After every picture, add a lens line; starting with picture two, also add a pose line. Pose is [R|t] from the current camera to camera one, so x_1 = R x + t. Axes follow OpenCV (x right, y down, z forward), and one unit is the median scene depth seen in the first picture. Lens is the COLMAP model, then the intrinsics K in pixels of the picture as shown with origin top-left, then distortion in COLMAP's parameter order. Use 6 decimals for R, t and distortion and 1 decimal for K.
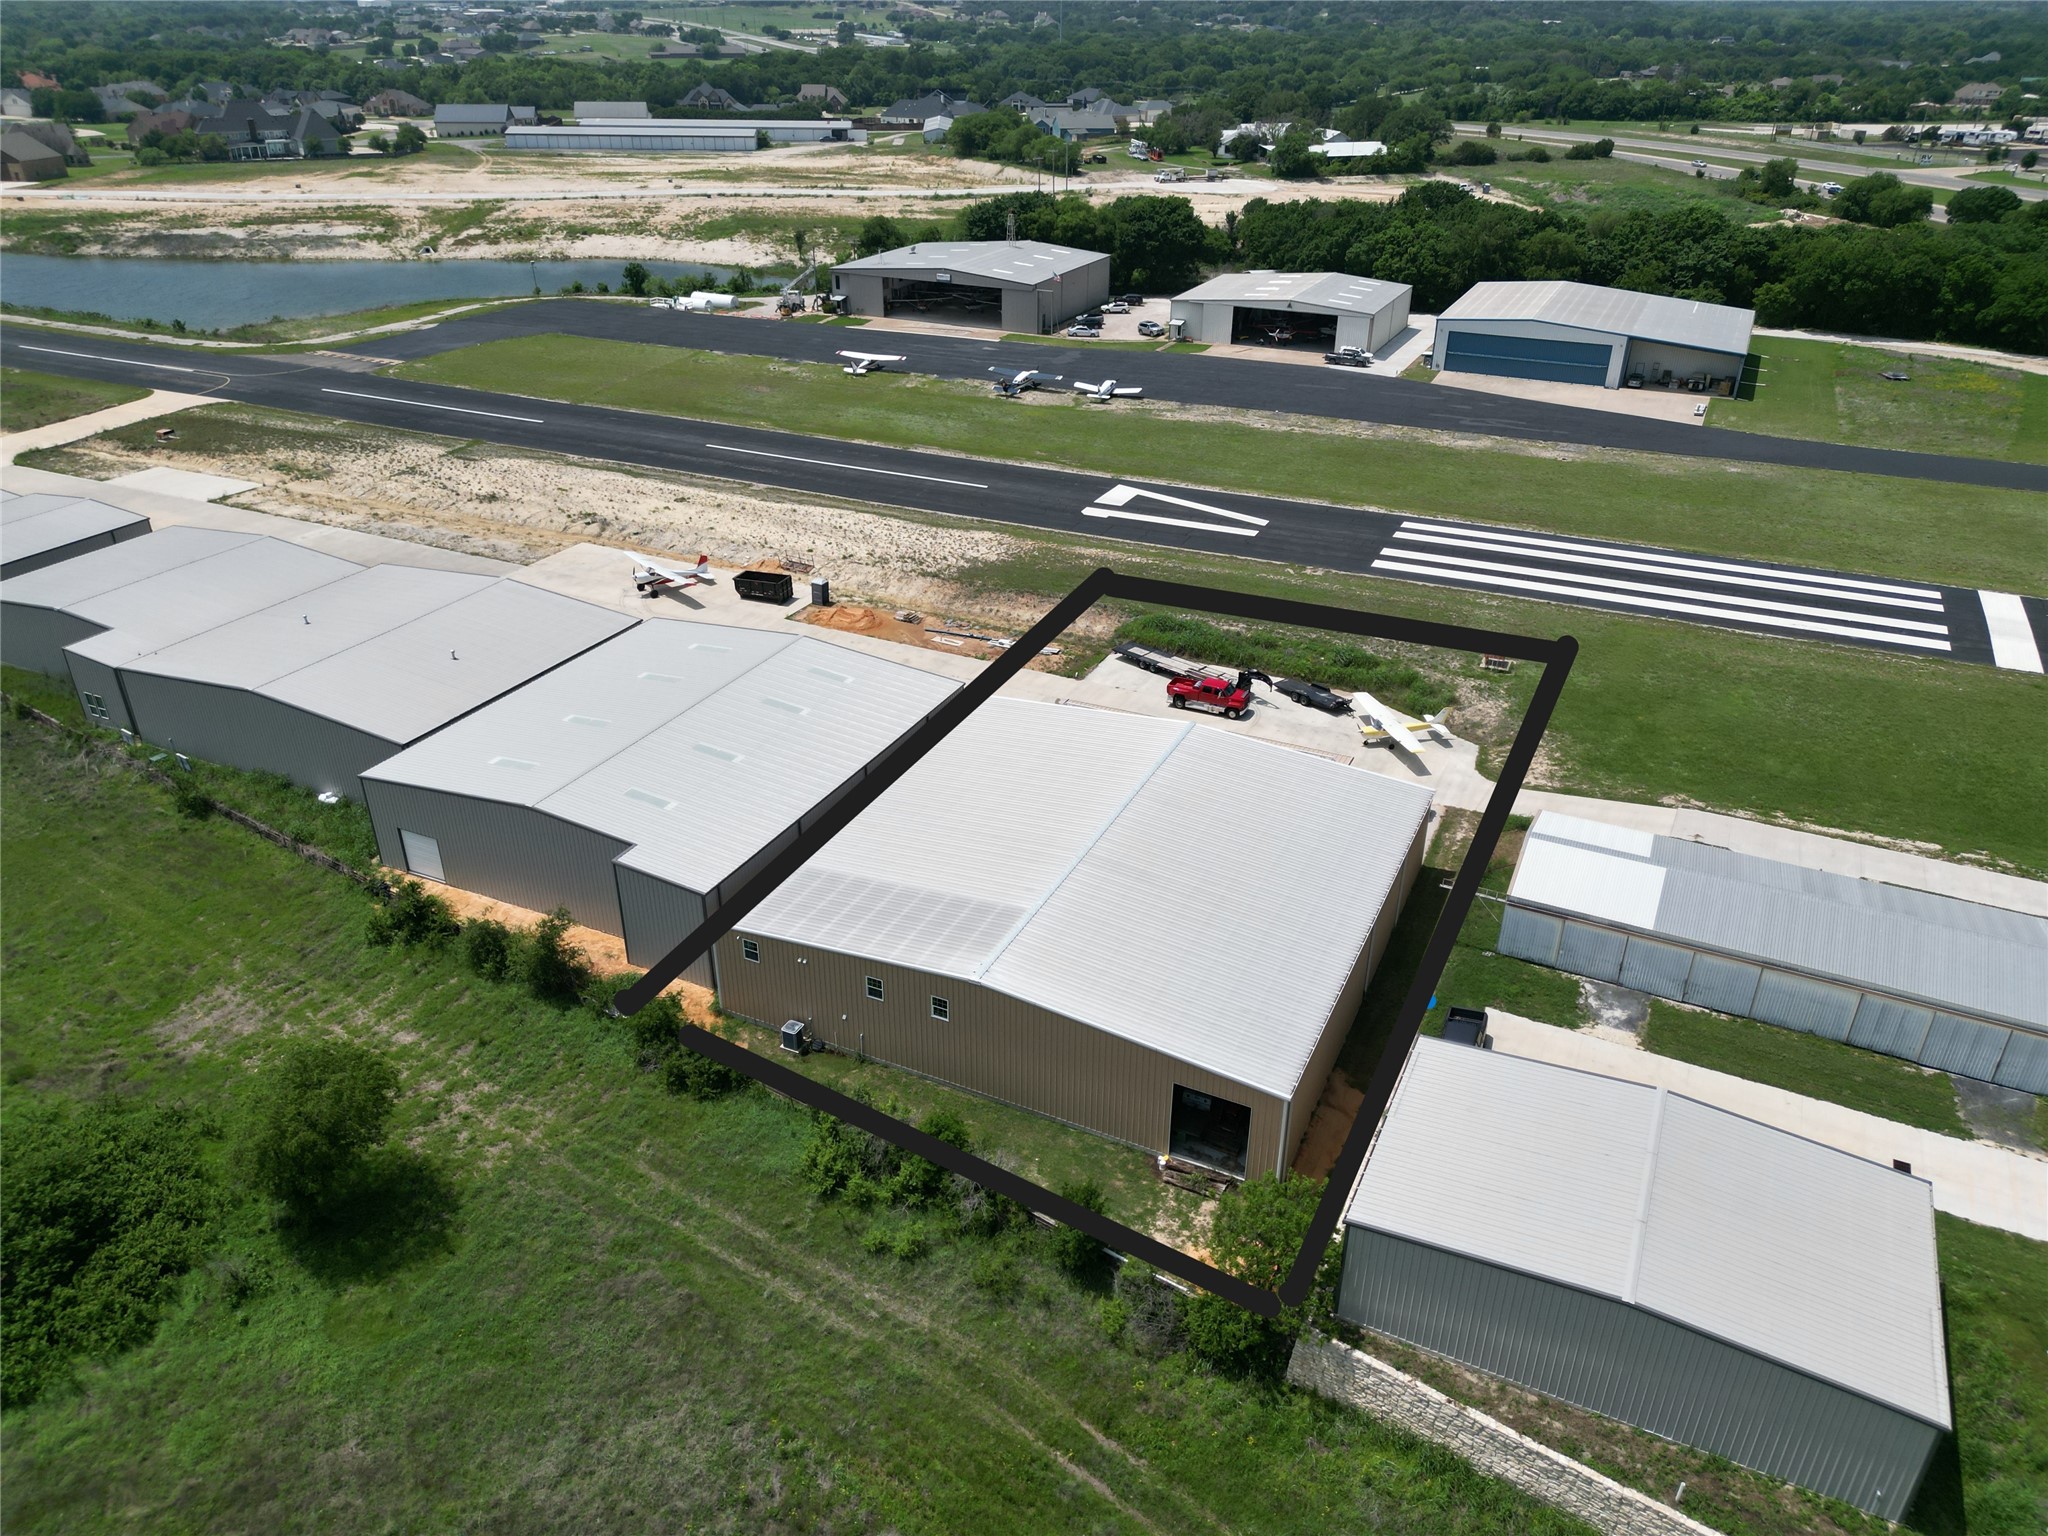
lens RADIAL K [[1444.4, 0, 1025.5], [0, 1444.4, 781.3], [0, 0, 1]] dist [0.066611, -0.062027]
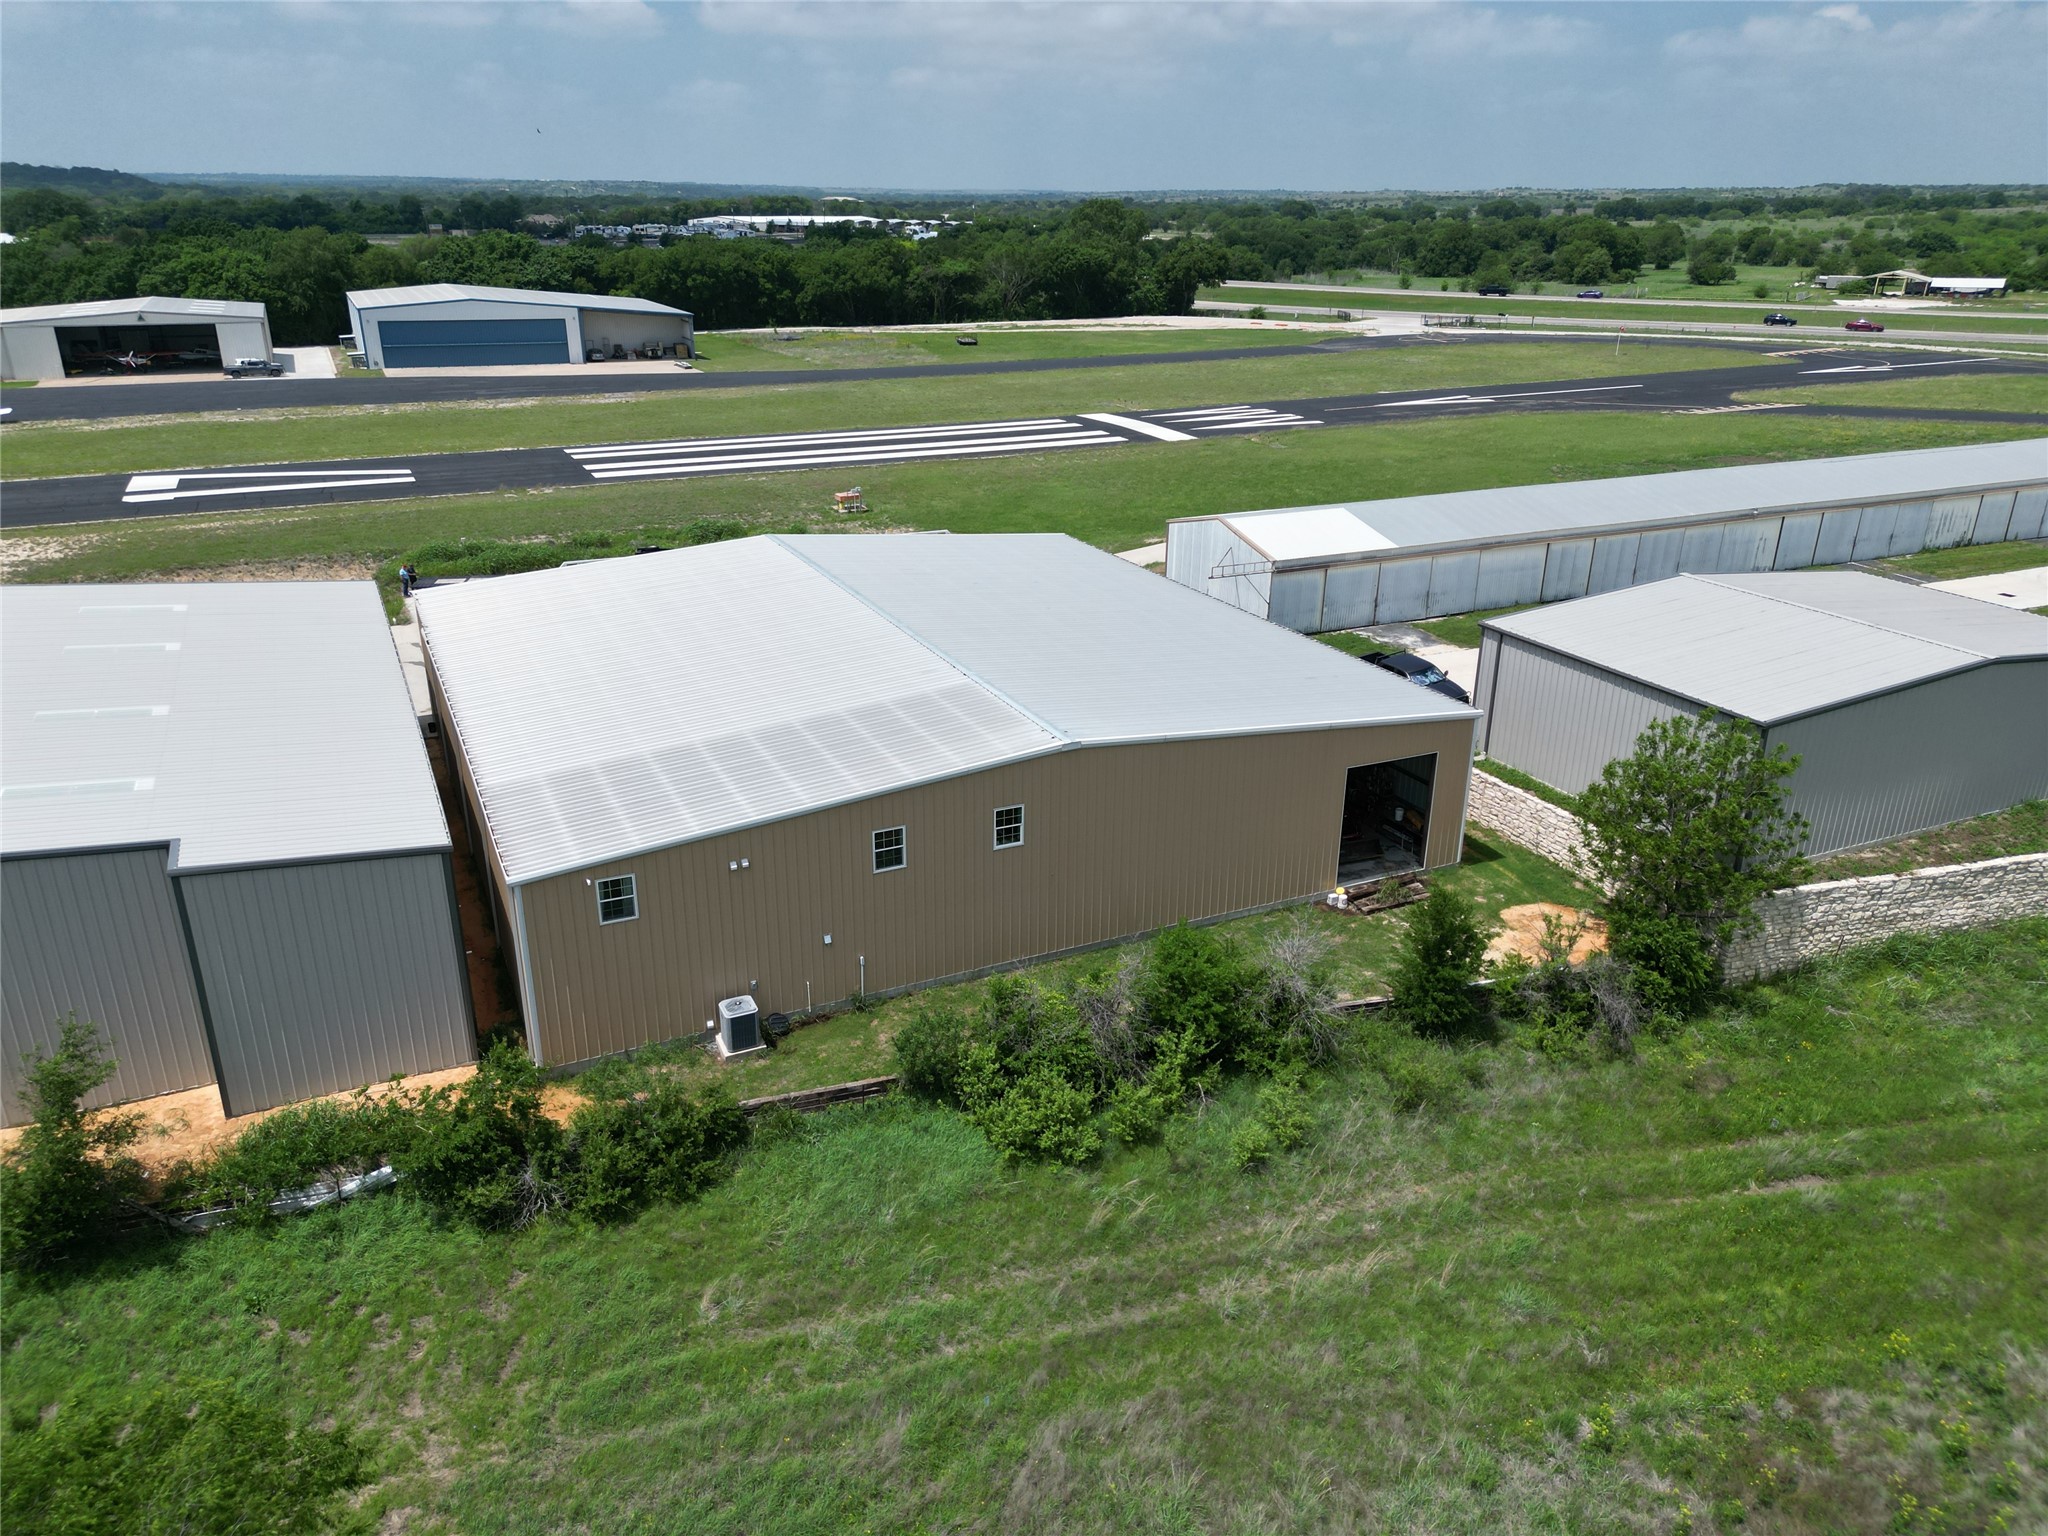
lens RADIAL K [[1444.4, 0, 1041.7], [0, 1444.4, 774.5], [0, 0, 1]] dist [0.066611, -0.062027]
pose [[0.624201, -0.287677, 0.726371, -0.237227], [0.369400, 0.927921, 0.050059, 0.055901], [-0.688416, 0.237074, 0.685477, 0.287856]]
